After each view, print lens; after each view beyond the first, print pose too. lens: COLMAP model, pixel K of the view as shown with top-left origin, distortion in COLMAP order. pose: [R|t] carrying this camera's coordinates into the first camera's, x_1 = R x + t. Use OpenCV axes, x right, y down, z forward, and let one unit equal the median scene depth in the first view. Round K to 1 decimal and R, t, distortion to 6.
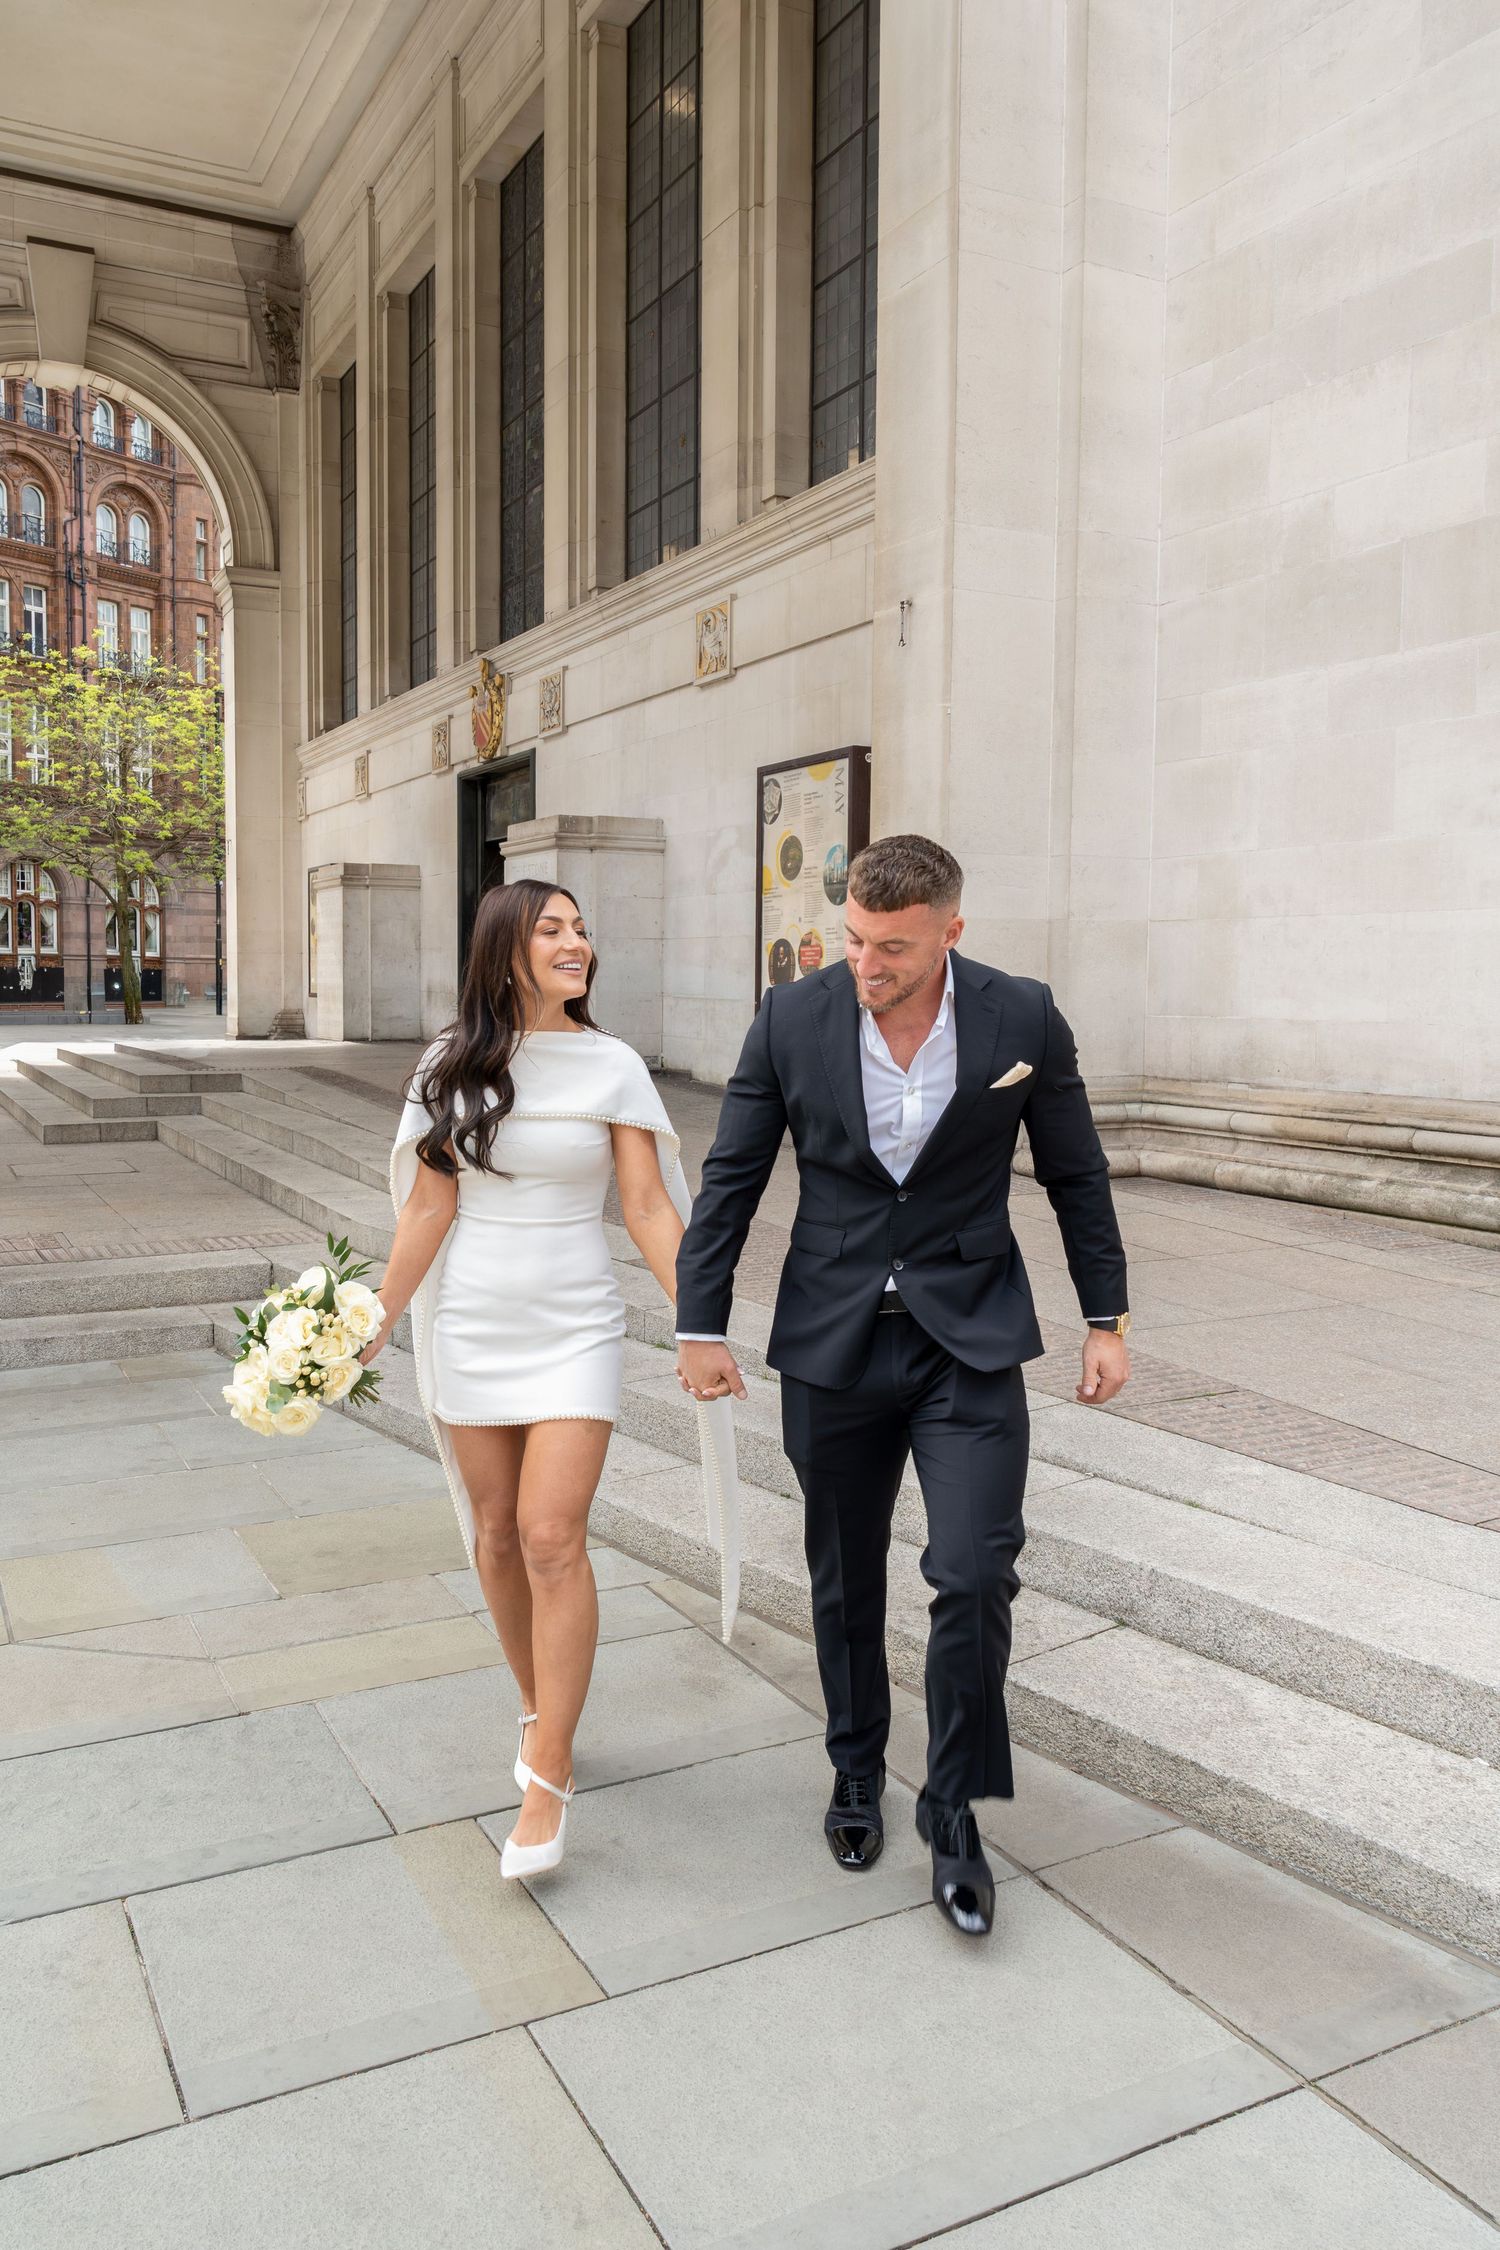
lens RADIAL K [[1761.0, 0, 737.5], [0, 1761.0, 1110.4], [0, 0, 1]] dist [0.009164, 0.006882]
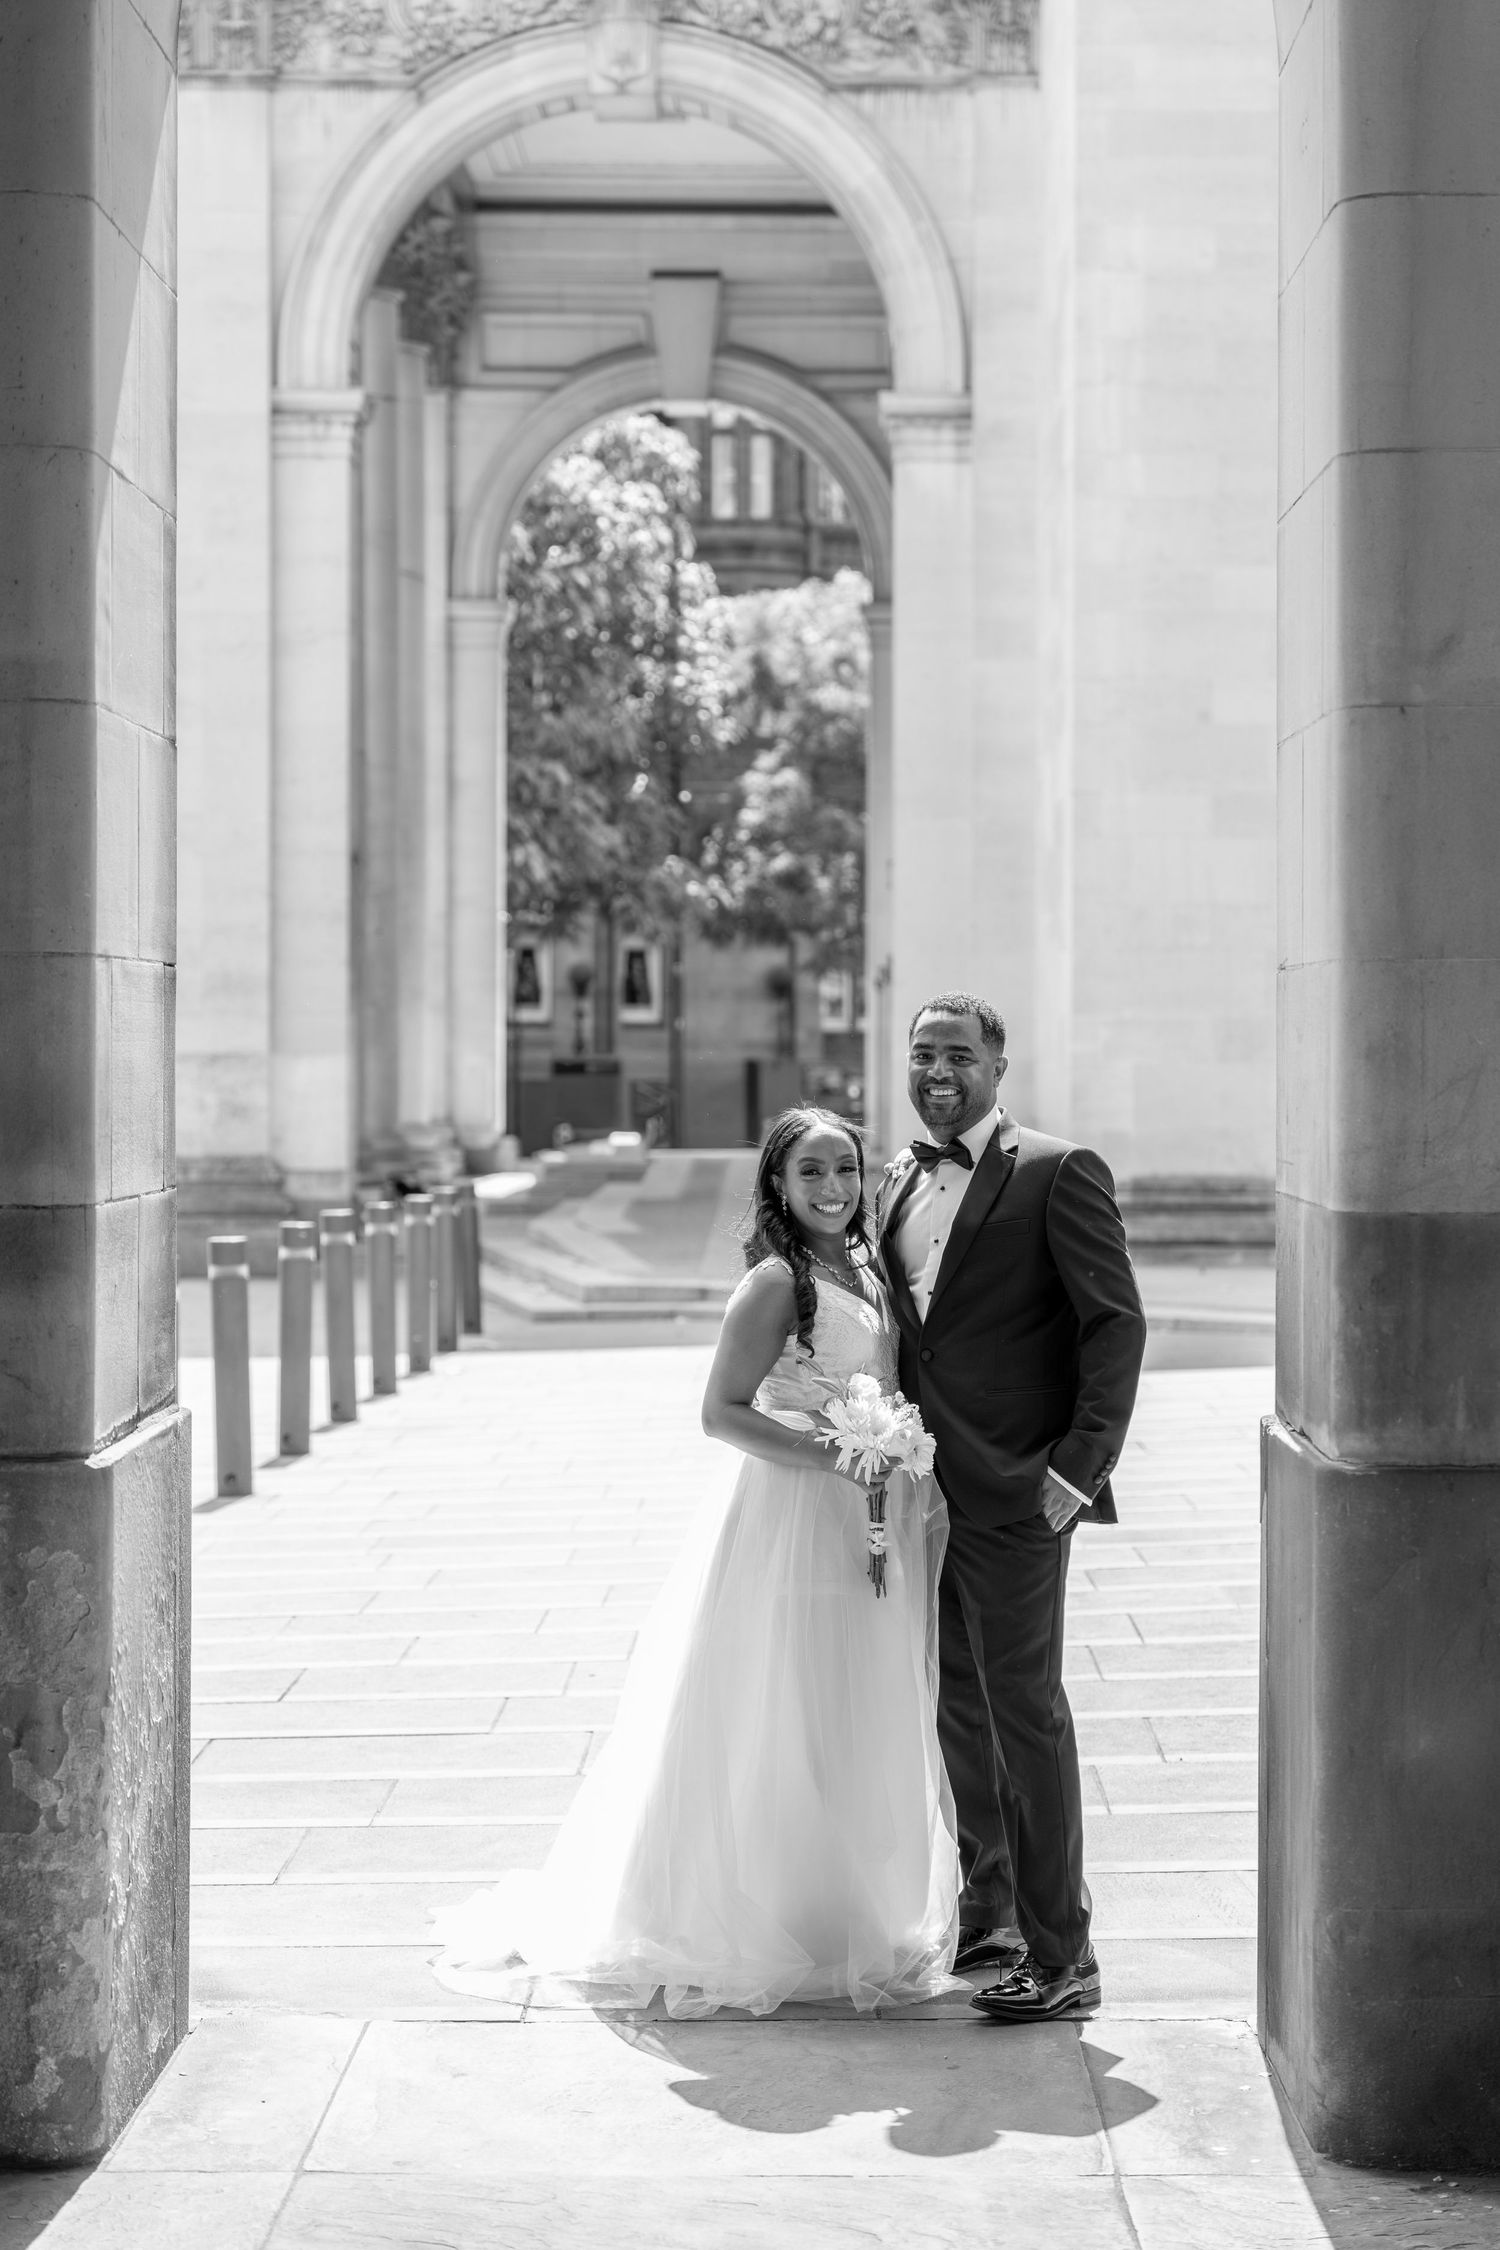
lens RADIAL K [[4522.8, 0, 751.6], [0, 4522.8, 1125.8], [0, 0, 1]] dist [0.091220, 0.000000]
pose [[0.887437, 0.002677, -0.460921, 0.708039], [-0.029598, 0.998250, -0.051188, 0.059883], [0.459978, 0.059068, 0.885964, -0.996618]]
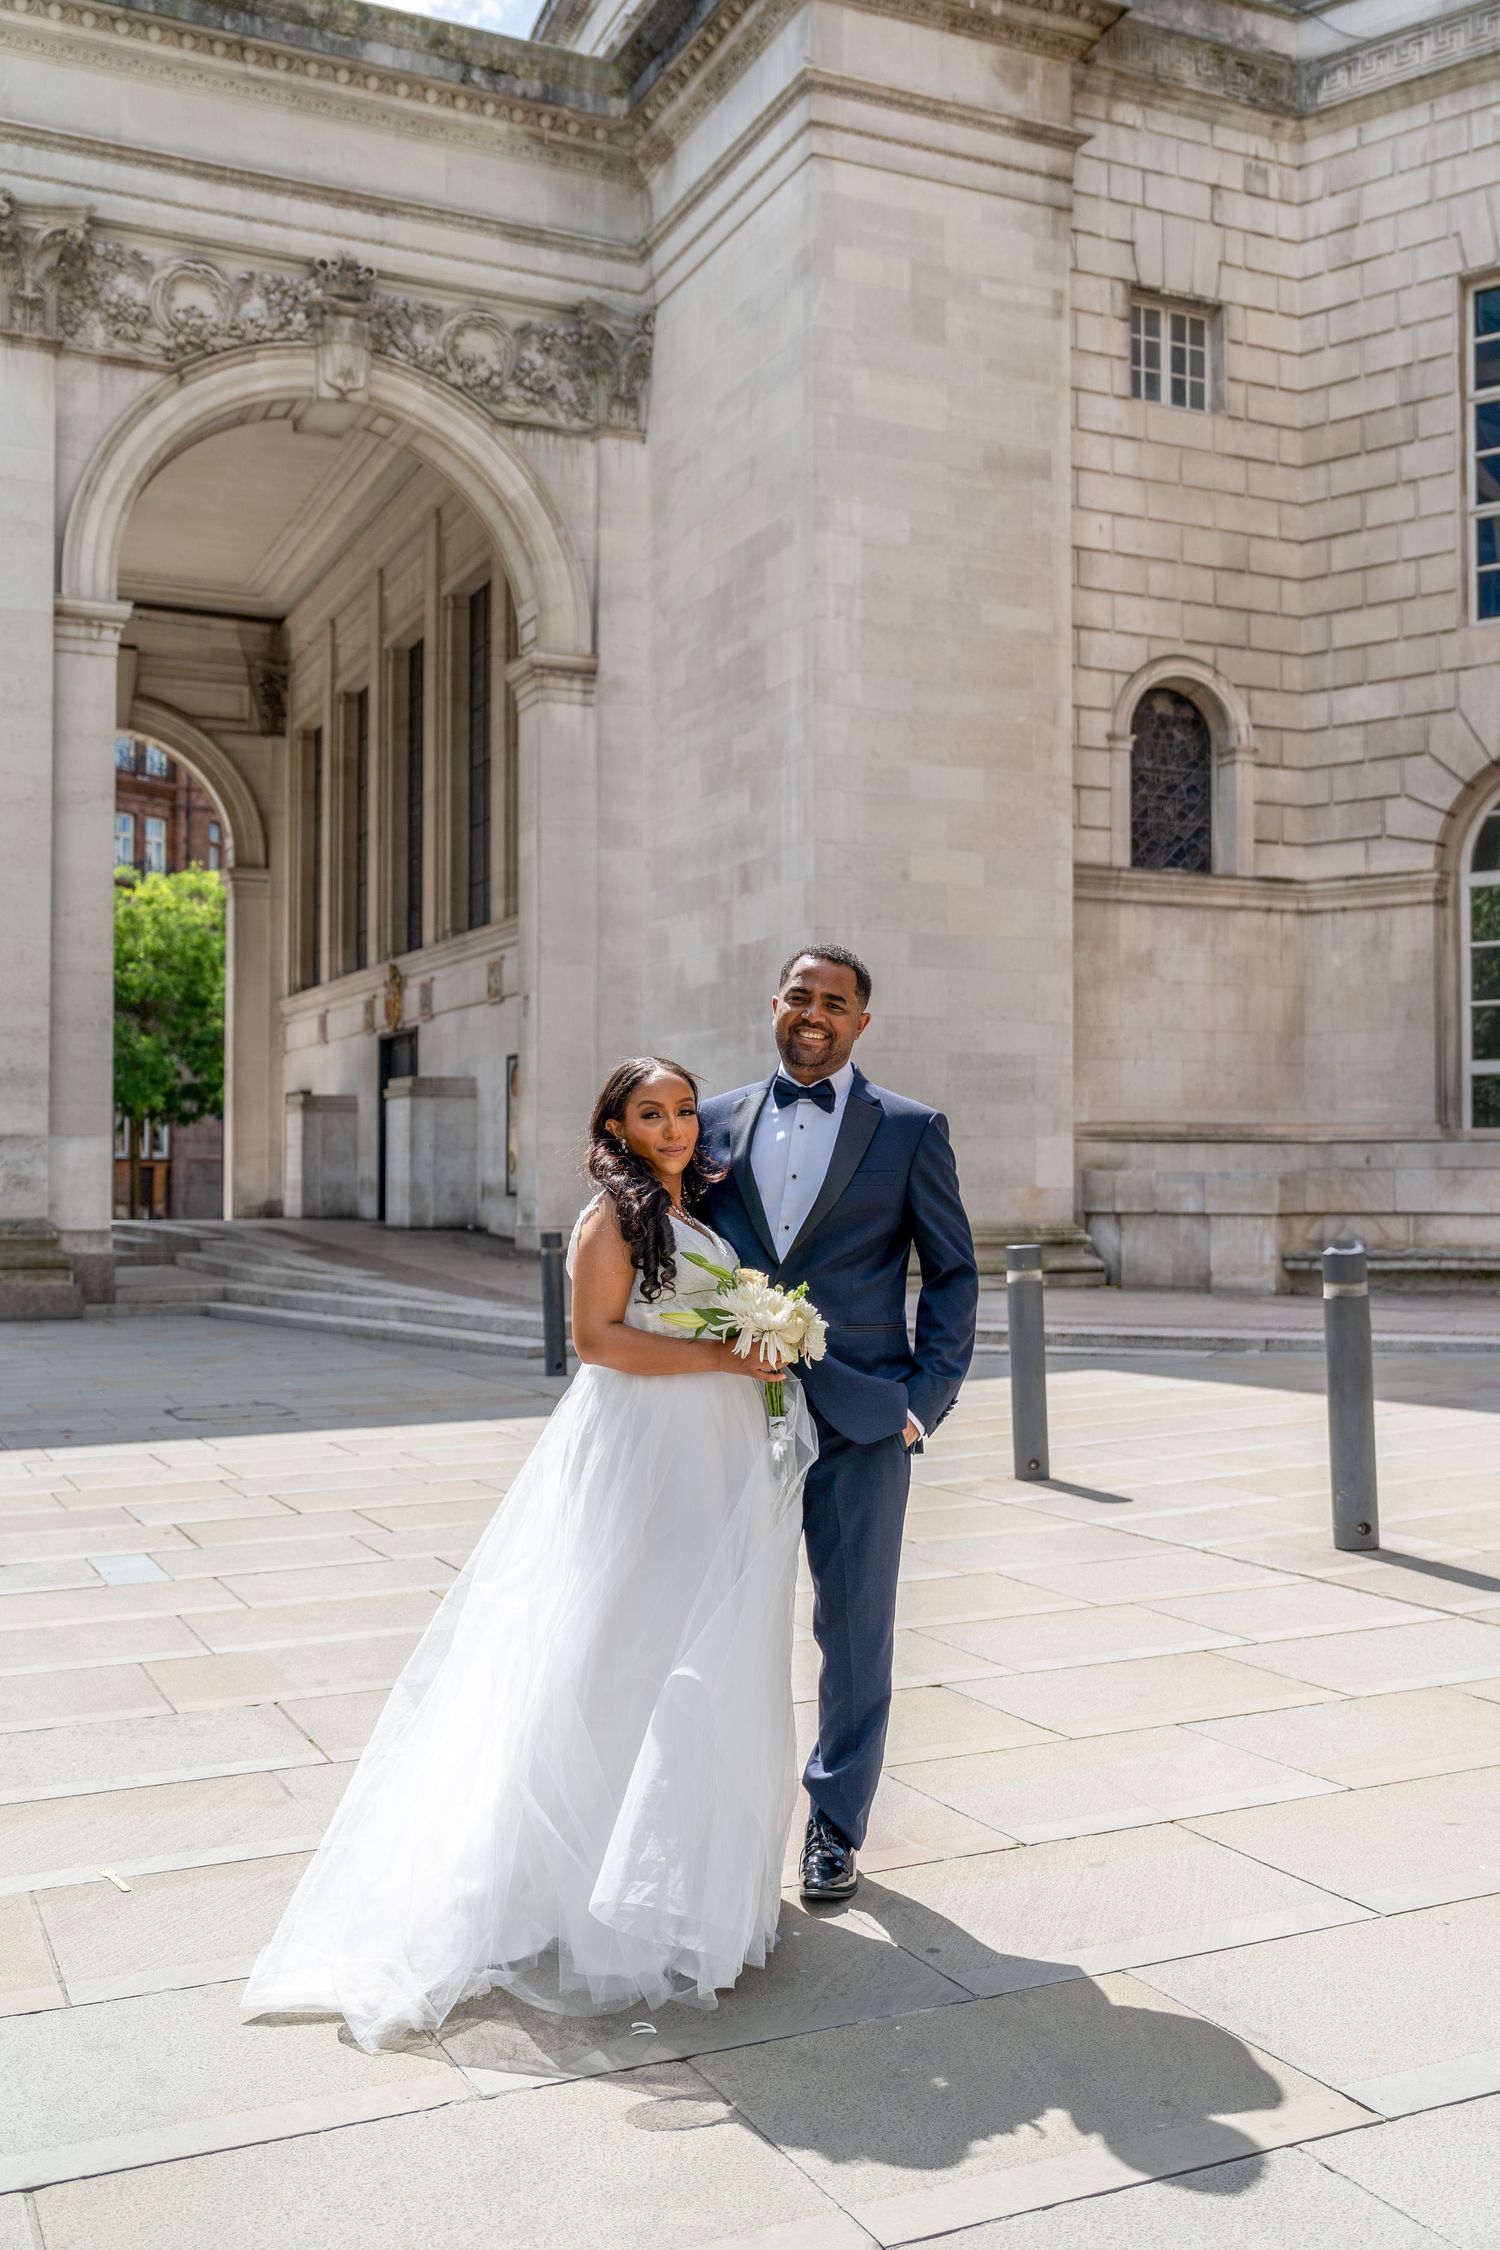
lens RADIAL K [[2082.0, 0, 757.4], [0, 2082.0, 1131.8], [0, 0, 1]] dist [0.023770, 0.000000]
pose [[0.999235, -0.009543, -0.037935, 0.173770], [0.005898, 0.995454, -0.095064, 0.043946], [0.038670, 0.094767, 0.994748, -0.554736]]
